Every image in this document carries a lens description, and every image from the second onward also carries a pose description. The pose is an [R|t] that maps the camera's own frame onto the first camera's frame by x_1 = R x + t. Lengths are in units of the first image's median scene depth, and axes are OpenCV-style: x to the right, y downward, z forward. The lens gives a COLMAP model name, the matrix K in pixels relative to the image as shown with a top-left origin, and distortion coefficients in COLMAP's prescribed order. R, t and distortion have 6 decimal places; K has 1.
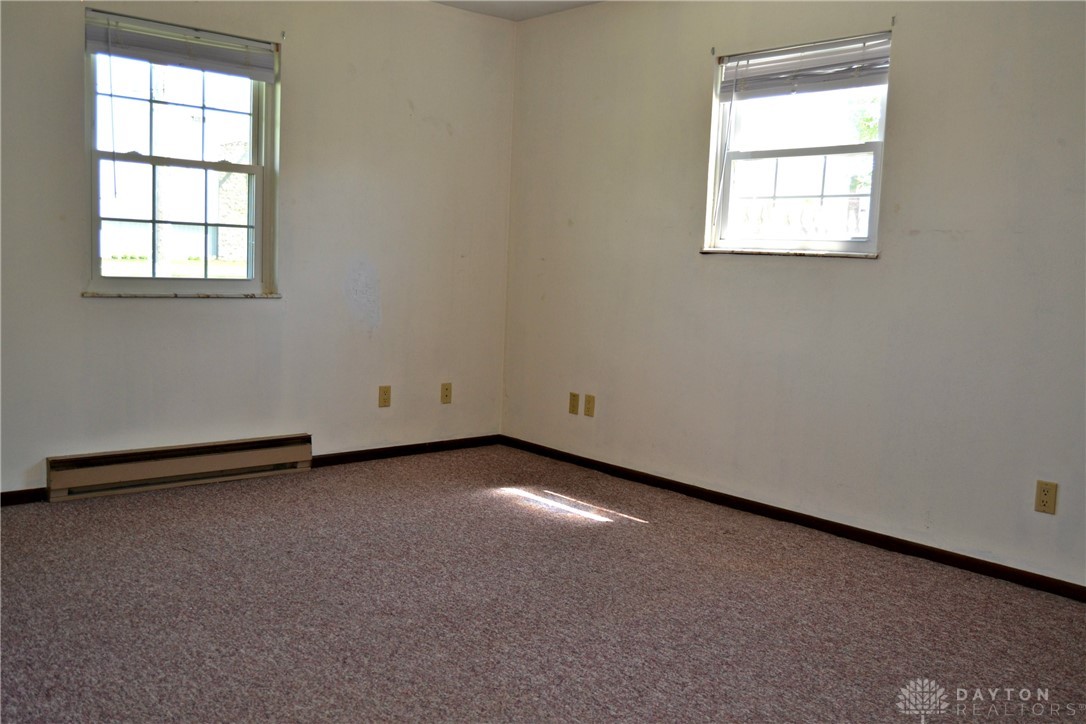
lens RADIAL K [[959.6, 0, 543.0], [0, 959.6, 362.0], [0, 0, 1]] dist [-0.051675, 0.004472]
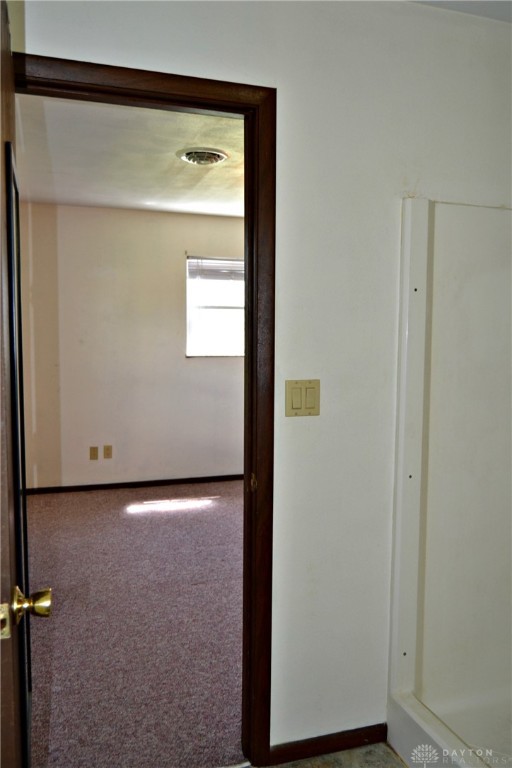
lens RADIAL K [[631.2, 0, 256.0], [0, 631.2, 384.0], [0, 0, 1]] dist [0.000114, -0.000120]
pose [[0.388708, -0.116262, 0.913996, -0.957763], [0.106134, 0.991053, 0.080926, -0.150695], [-0.915228, 0.065550, 0.397570, 0.378823]]
